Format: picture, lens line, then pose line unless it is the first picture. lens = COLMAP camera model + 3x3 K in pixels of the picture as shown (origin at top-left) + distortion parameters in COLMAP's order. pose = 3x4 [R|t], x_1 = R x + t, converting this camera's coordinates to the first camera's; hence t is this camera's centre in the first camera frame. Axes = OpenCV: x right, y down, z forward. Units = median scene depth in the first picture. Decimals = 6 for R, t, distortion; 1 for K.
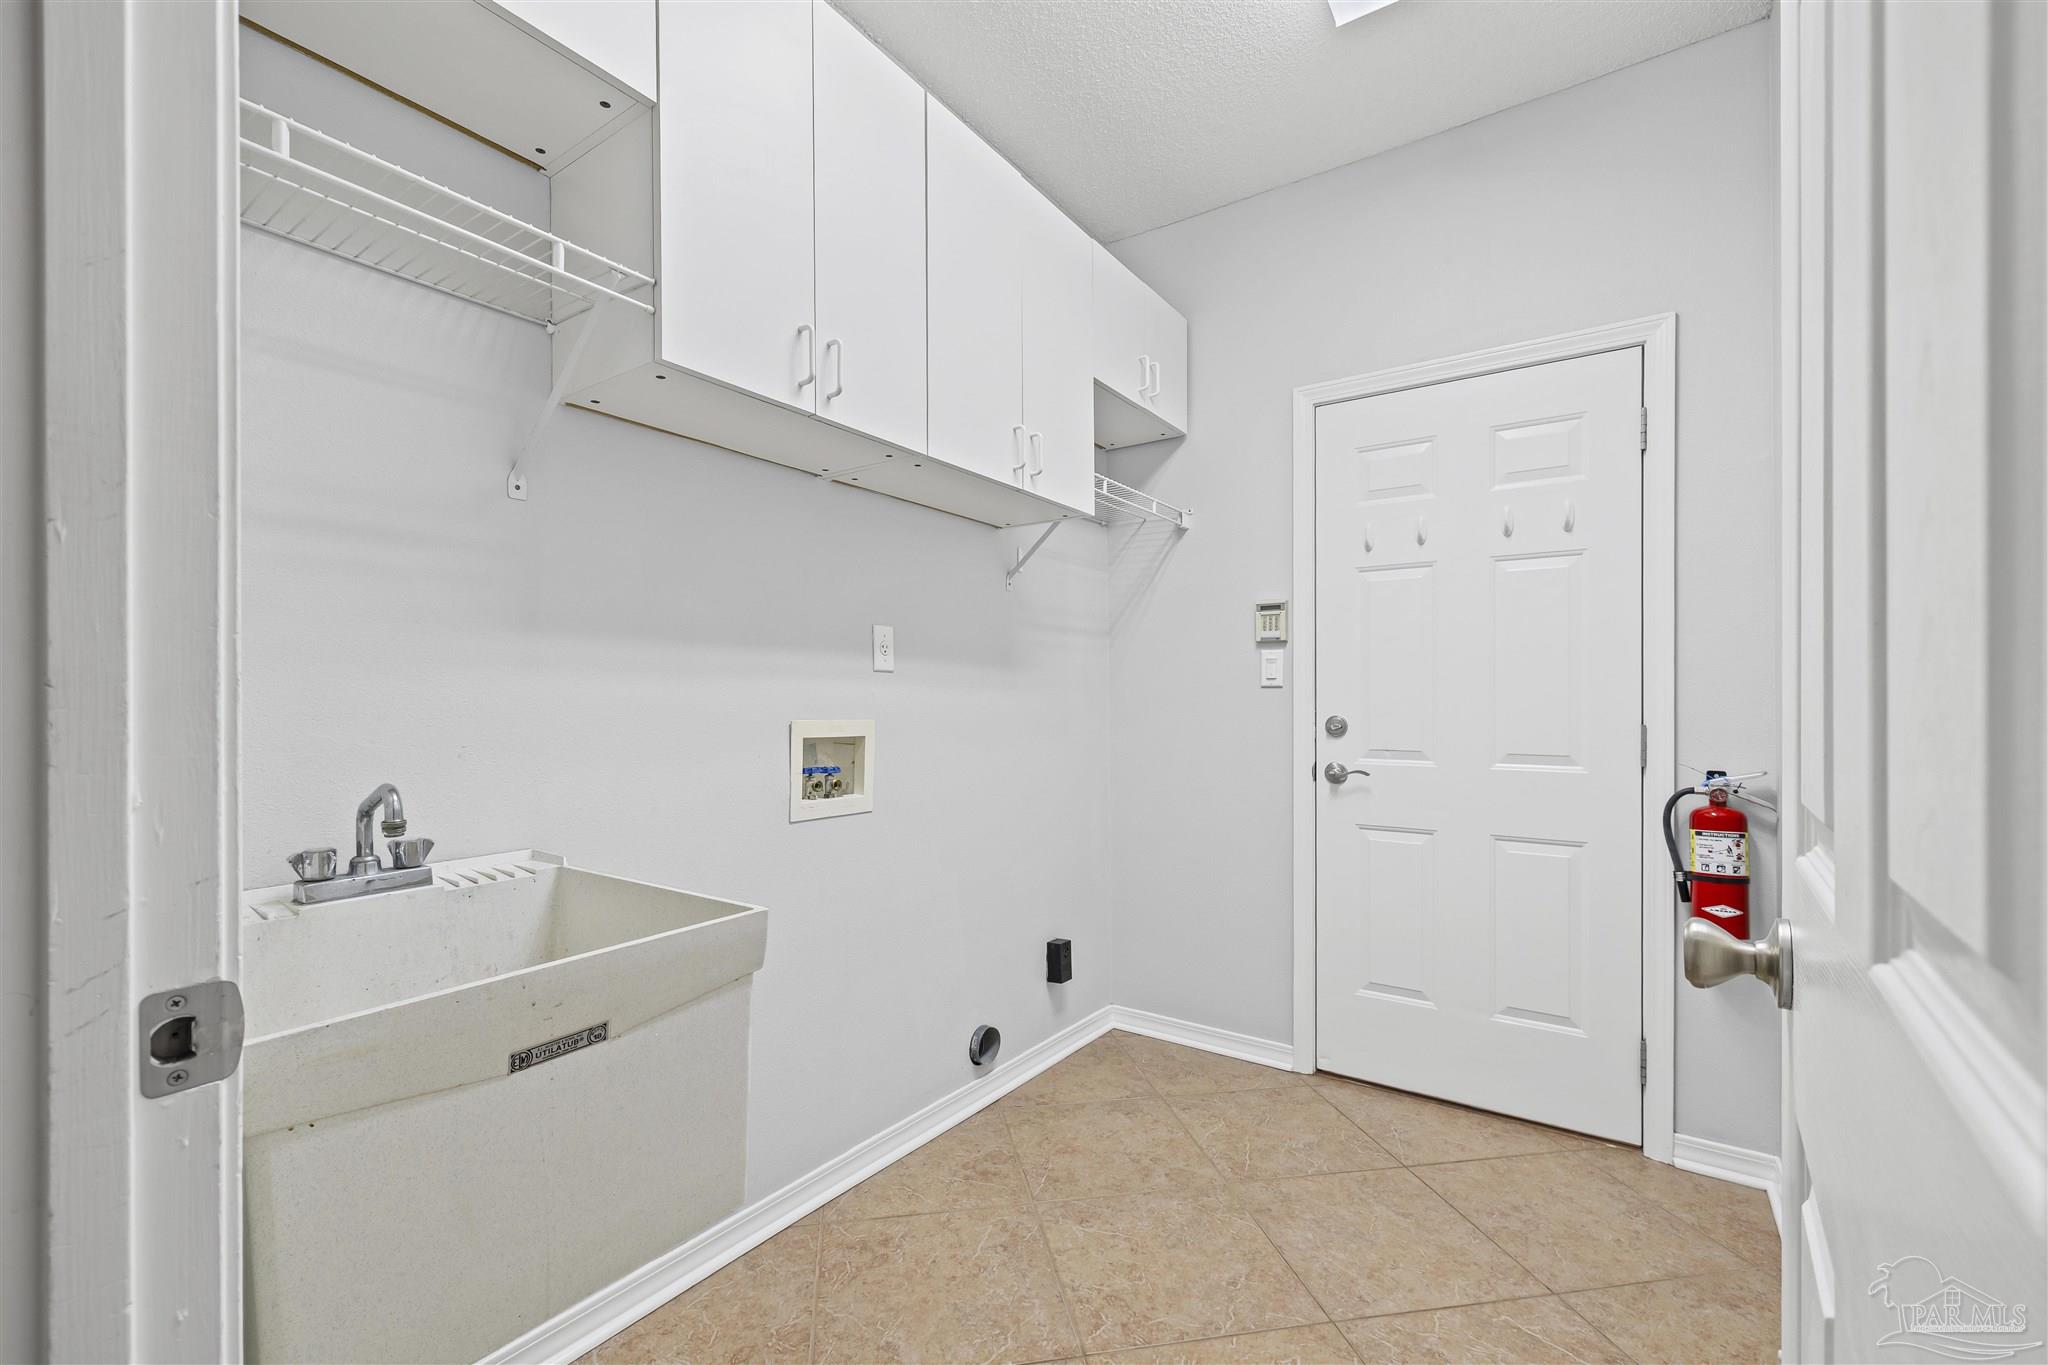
lens RADIAL K [[861.9, 0, 1017.1], [0, 861.9, 709.2], [0, 0, 1]] dist [0.003470, 0.000219]
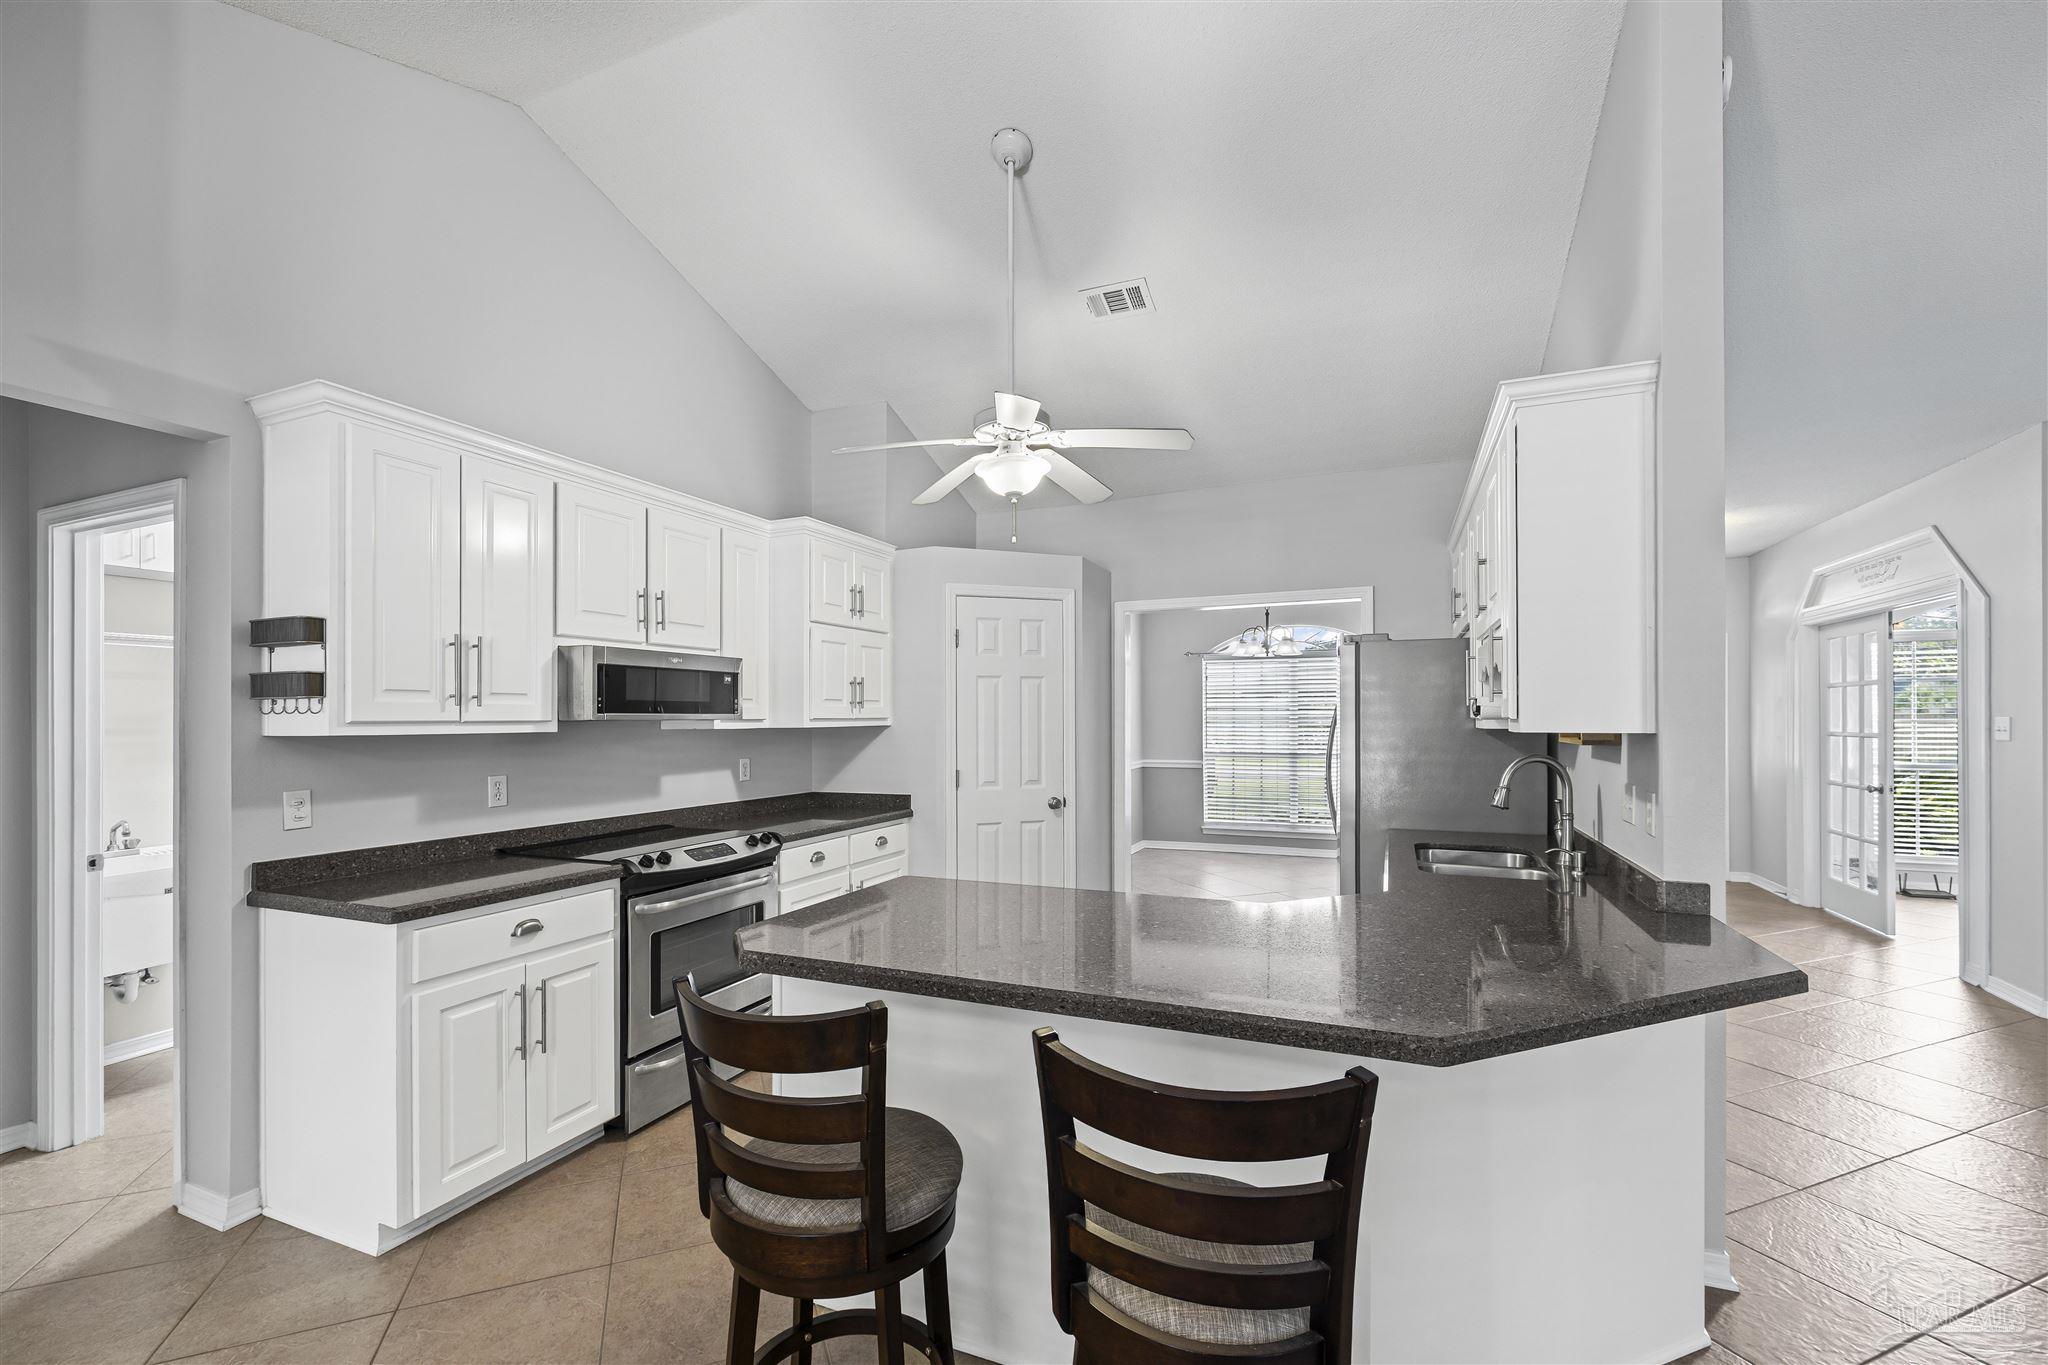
lens RADIAL K [[861.9, 0, 1017.1], [0, 861.9, 709.2], [0, 0, 1]] dist [0.003470, 0.000219]
pose [[0.980251, 0.002936, 0.197734, 1.756514], [0.000129, 0.999880, -0.015486, -0.256033], [-0.197756, 0.015205, 0.980133, -2.620972]]
